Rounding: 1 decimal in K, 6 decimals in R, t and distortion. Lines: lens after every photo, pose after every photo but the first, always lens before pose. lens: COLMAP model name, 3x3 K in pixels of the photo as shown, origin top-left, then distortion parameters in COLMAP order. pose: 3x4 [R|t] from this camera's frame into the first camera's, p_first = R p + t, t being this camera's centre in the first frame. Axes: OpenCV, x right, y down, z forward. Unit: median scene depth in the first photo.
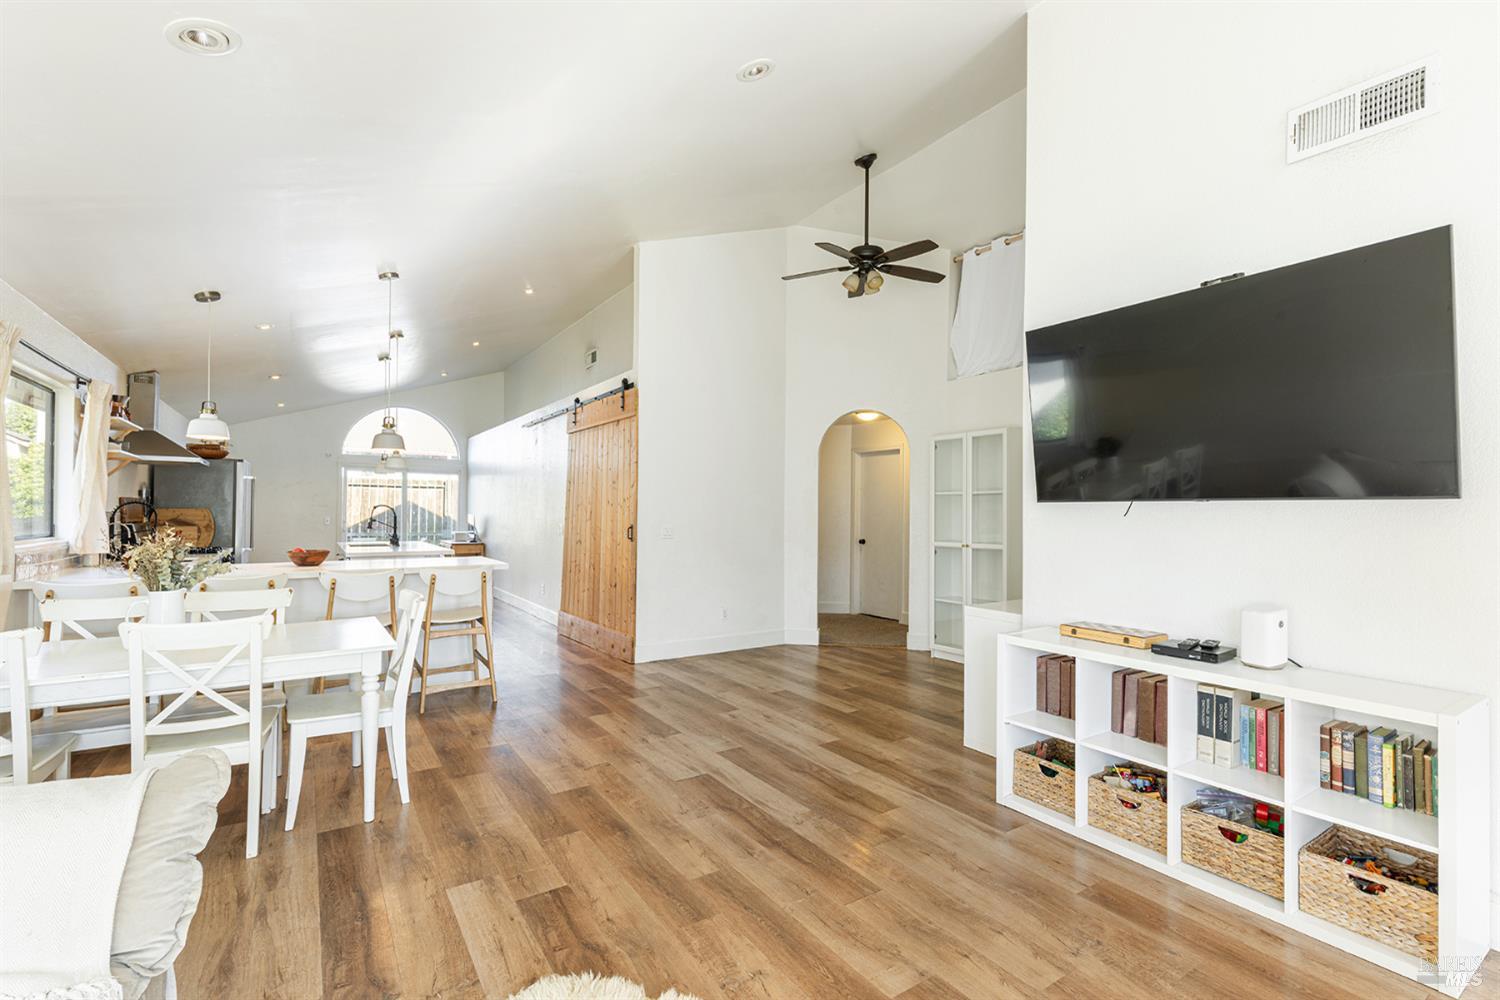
lens RADIAL K [[676.1, 0, 743.4], [0, 676.1, 503.3], [0, 0, 1]] dist [0.007881, 0.000238]
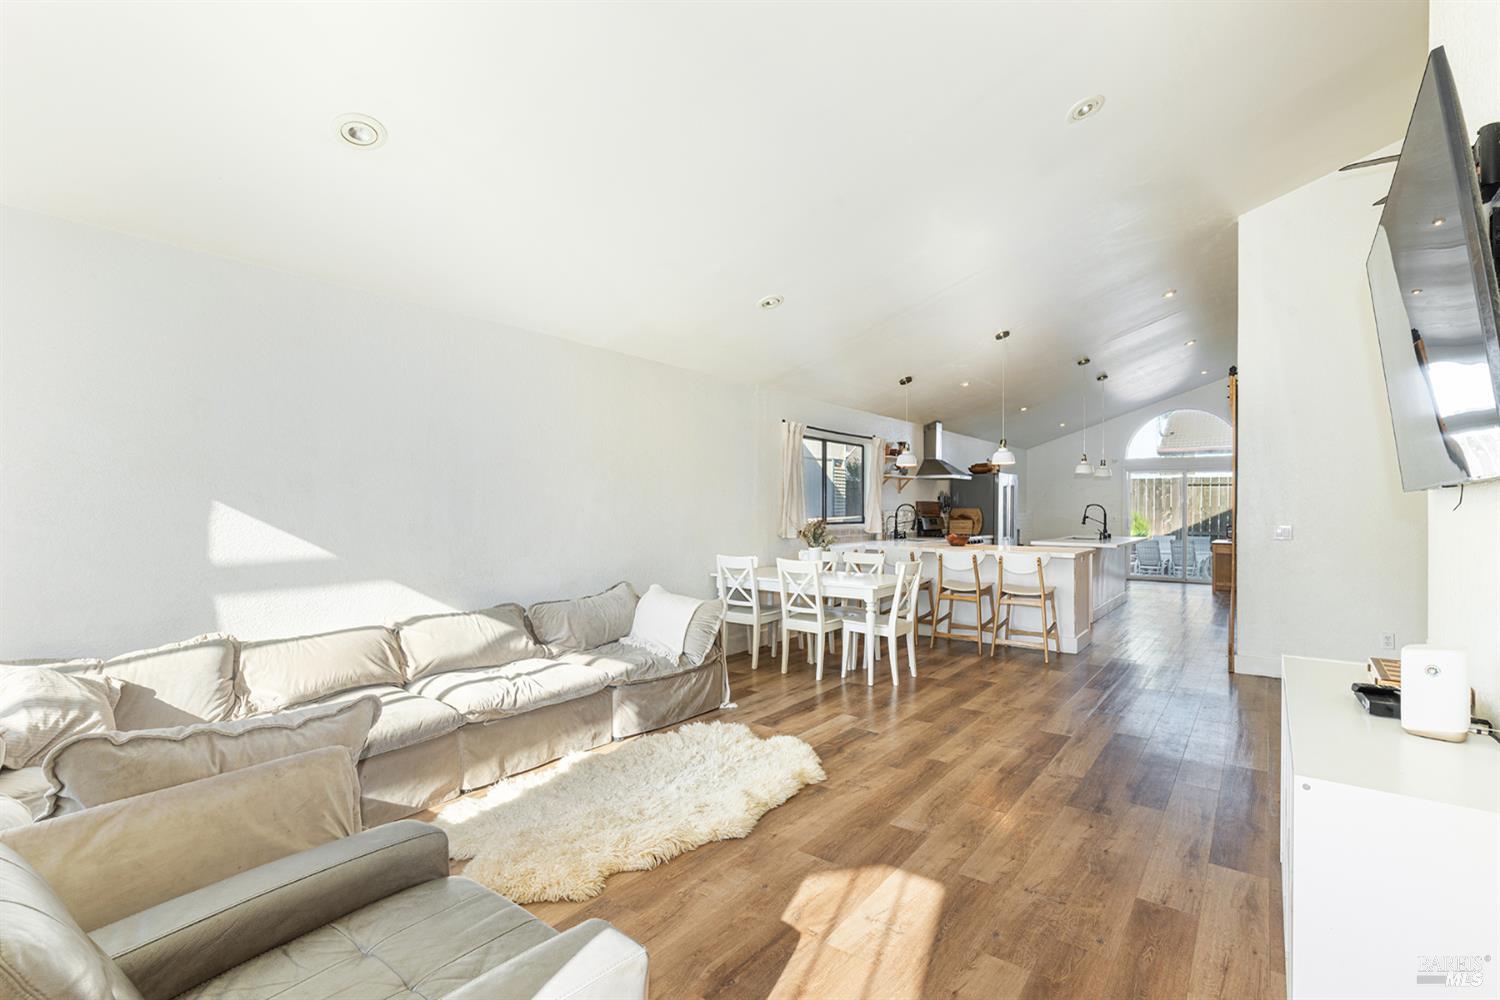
lens RADIAL K [[676.1, 0, 759.5], [0, 676.1, 510.1], [0, 0, 1]] dist [0.007881, 0.000238]
pose [[0.346246, -0.002166, -0.938141, 0.858247], [0.013296, 0.999908, 0.002598, 0.005042], [0.938050, -0.013373, 0.346243, 0.111747]]
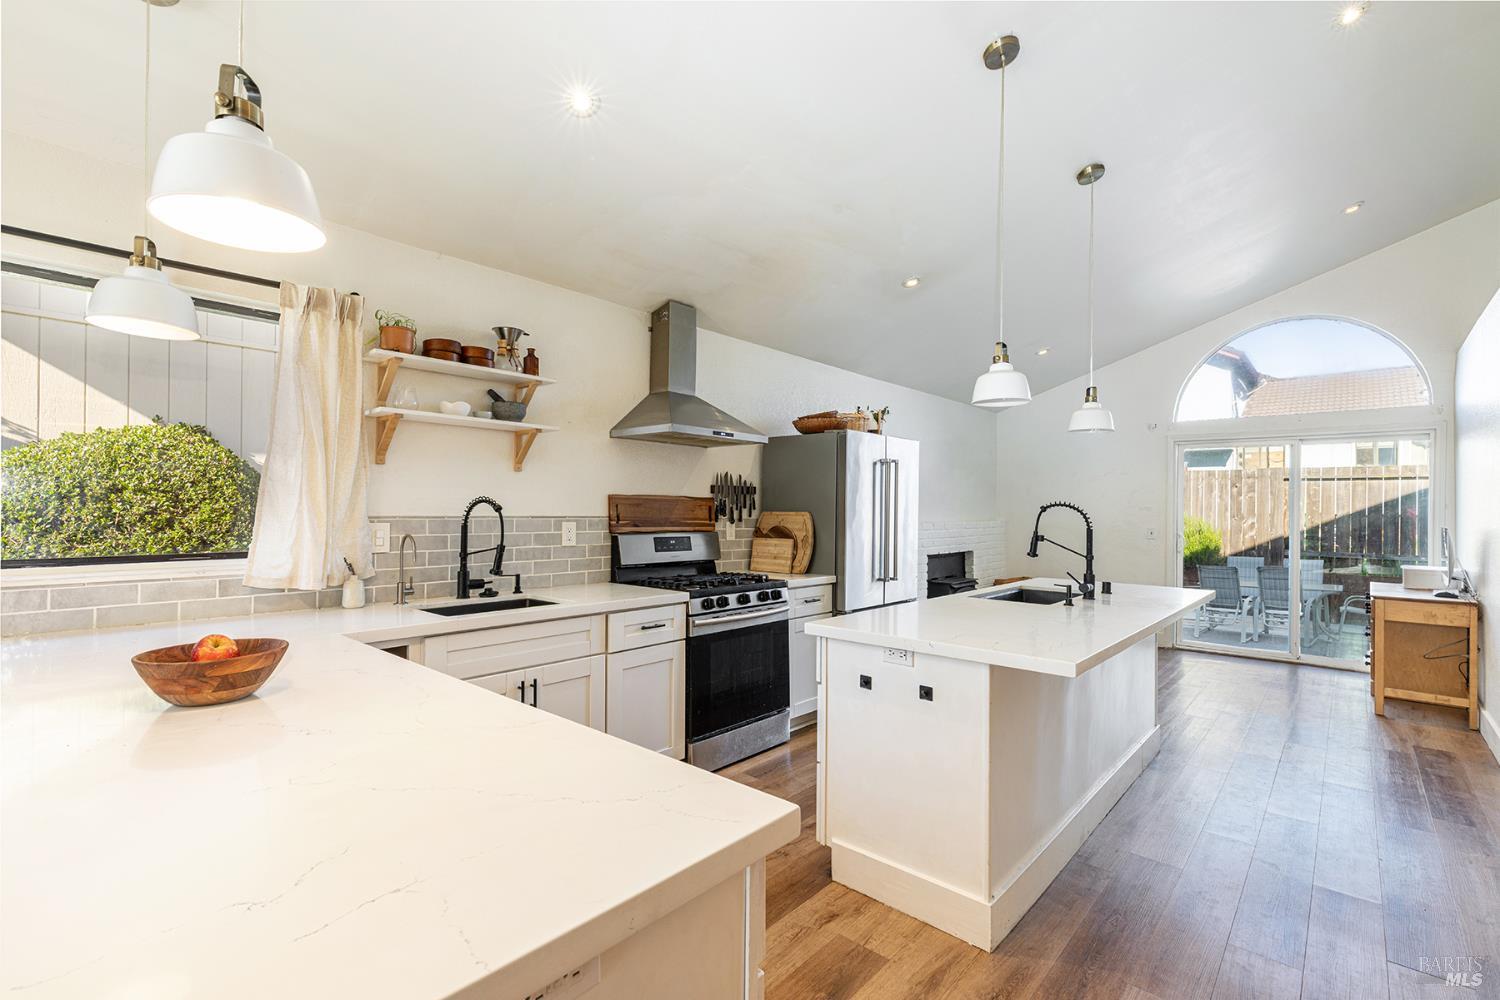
lens RADIAL K [[676.1, 0, 752.8], [0, 676.1, 508.5], [0, 0, 1]] dist [0.007881, 0.000238]
pose [[0.267337, -0.007483, -0.963574, -0.398445], [0.007452, 0.999956, -0.005698, 0.017088], [0.963574, -0.005657, 0.267381, 1.622348]]
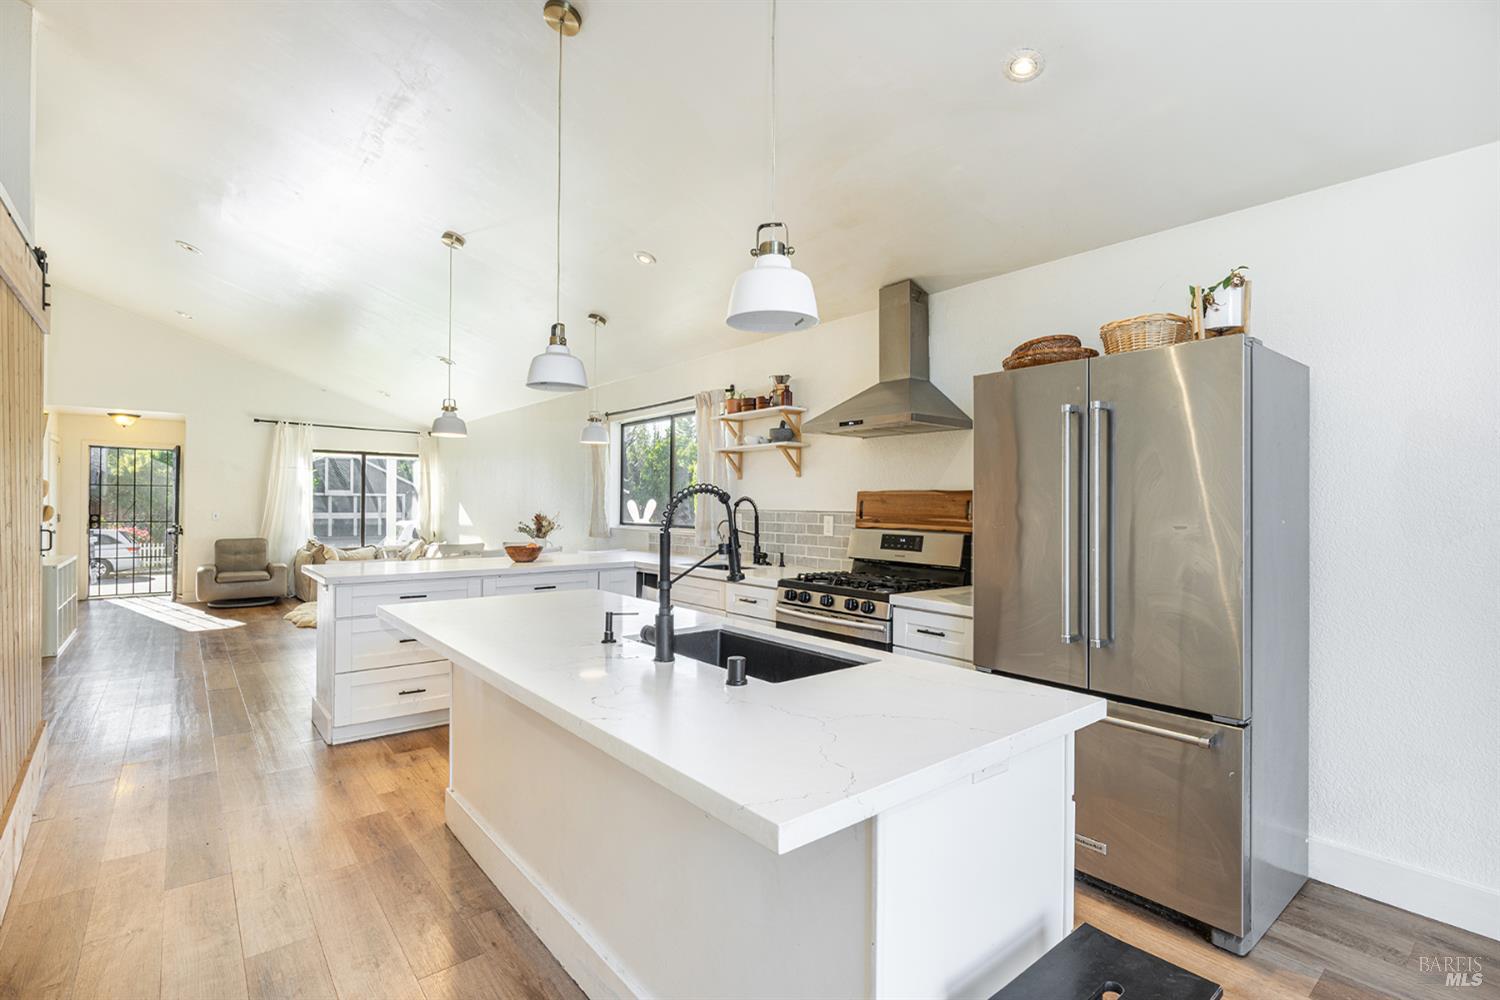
lens RADIAL K [[694.5, 0, 758.4], [0, 694.5, 499.1], [0, 0, 1]] dist [-0.003683, 0.000376]
pose [[-0.992318, -0.012305, -0.123102, -1.200590], [-0.009926, 0.999752, -0.019922, 0.025430], [0.123316, -0.018547, -0.992194, 2.888957]]
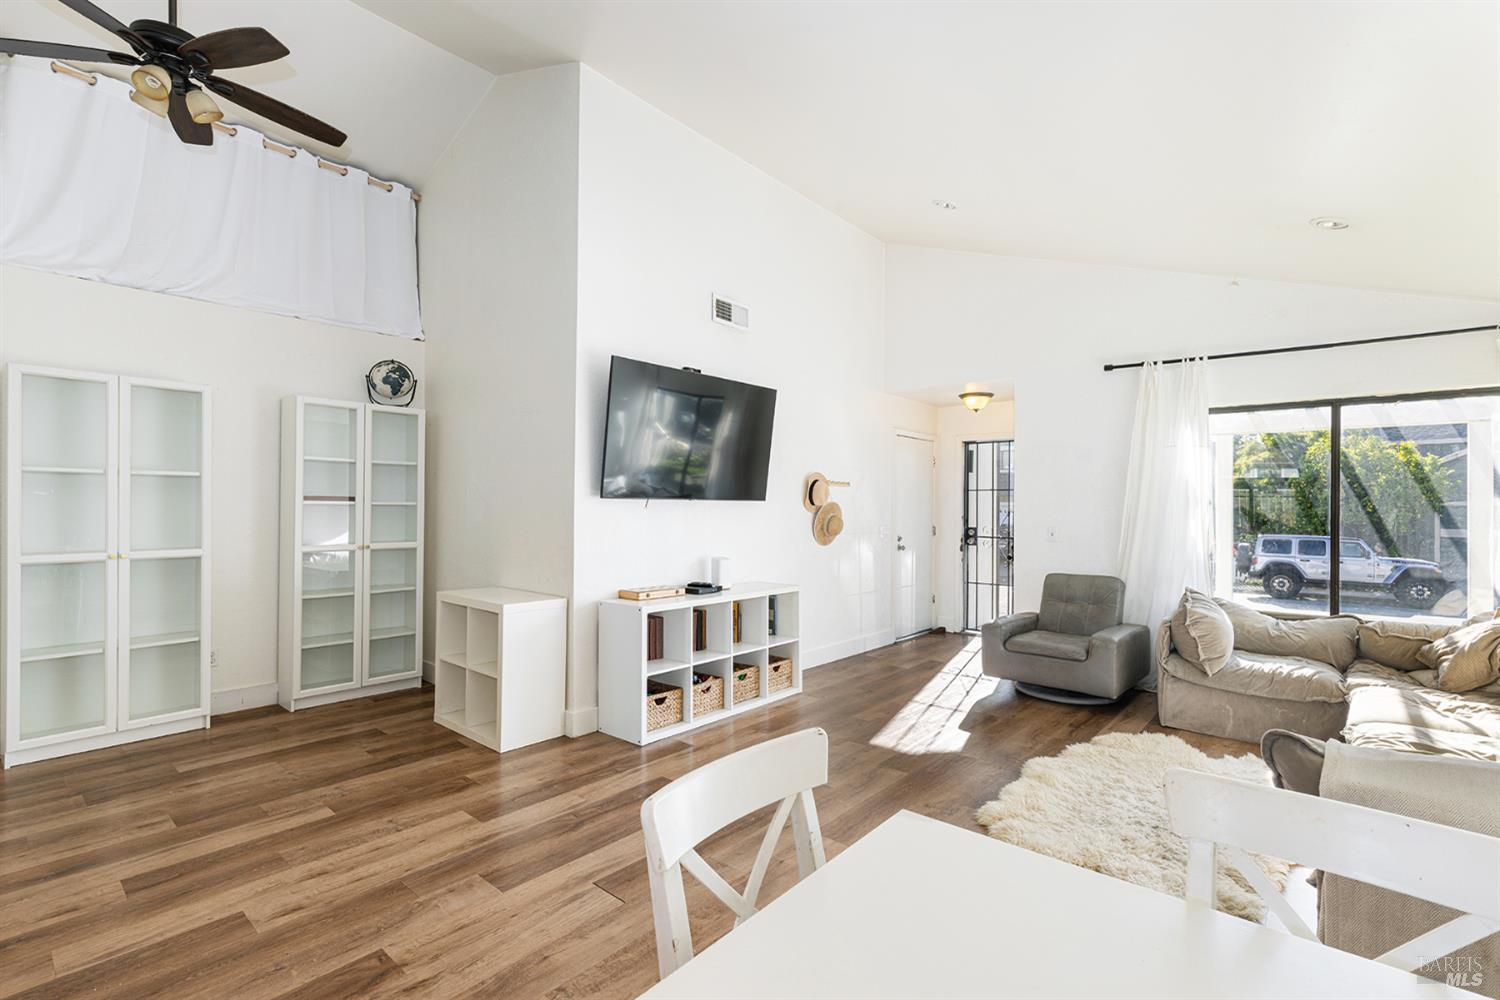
lens RADIAL K [[676.1, 0, 768.6], [0, 676.1, 509.5], [0, 0, 1]] dist [0.007881, 0.000238]
pose [[-0.292541, -0.009935, 0.956202, -0.787451], [-0.021152, 0.999769, 0.003917, 0.005619], [-0.956019, -0.019079, -0.292683, 1.057038]]
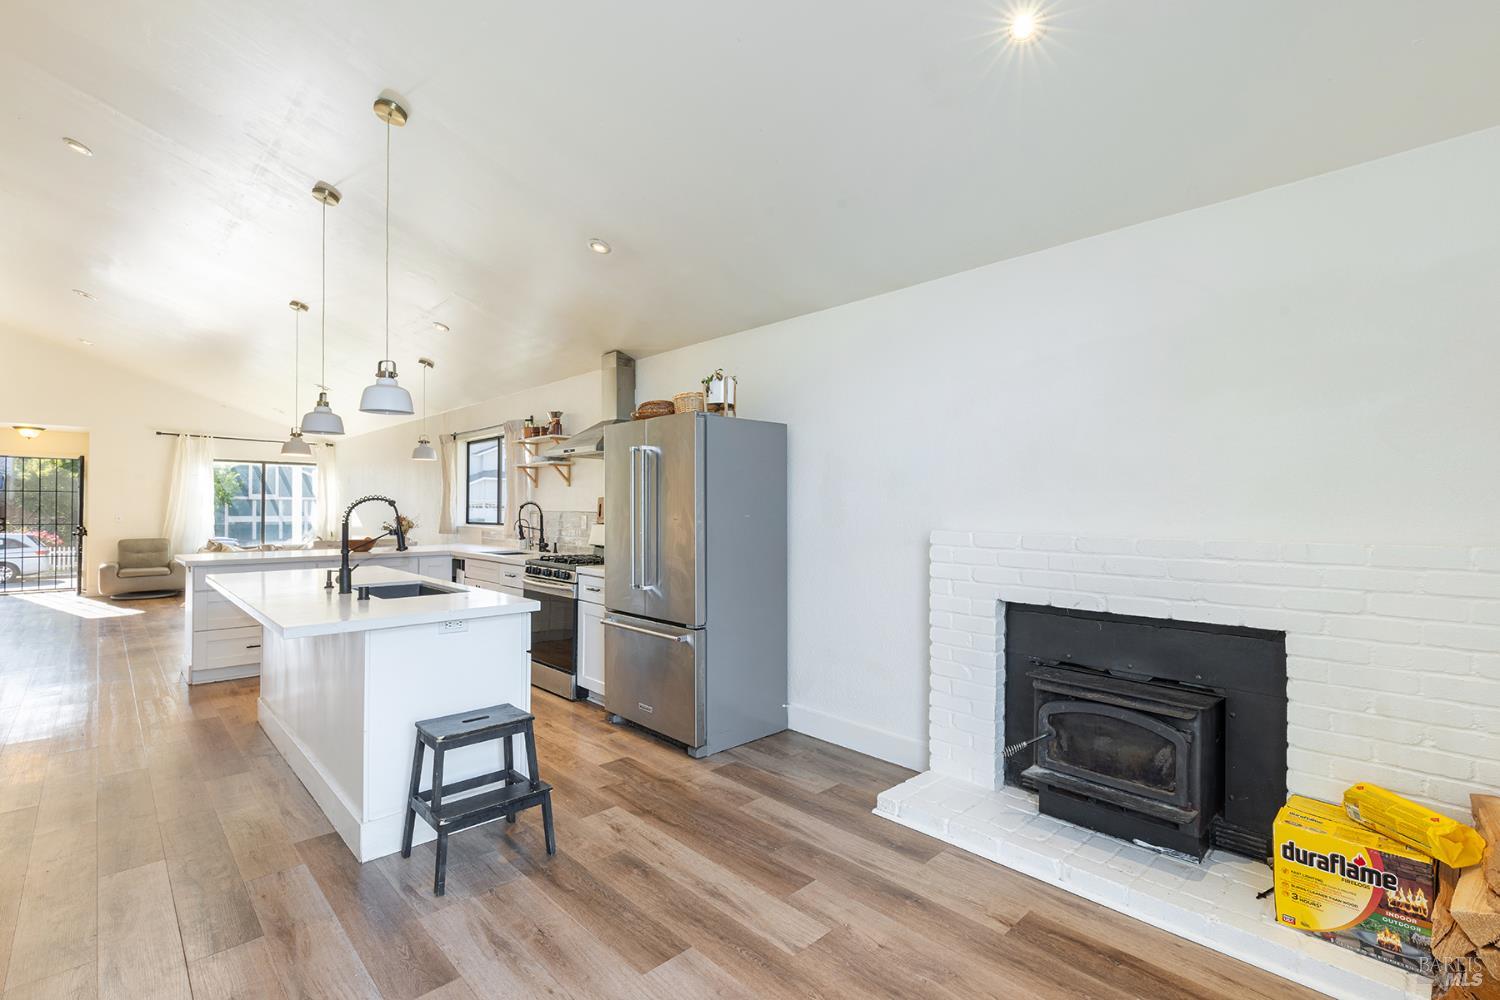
lens RADIAL K [[676.1, 0, 753.3], [0, 676.1, 501.7], [0, 0, 1]] dist [0.007881, 0.000238]
pose [[-0.981146, -0.010119, -0.193001, -1.579033], [-0.006195, 0.999762, -0.020920, 0.028477], [0.193167, -0.019330, -0.980975, 3.399821]]
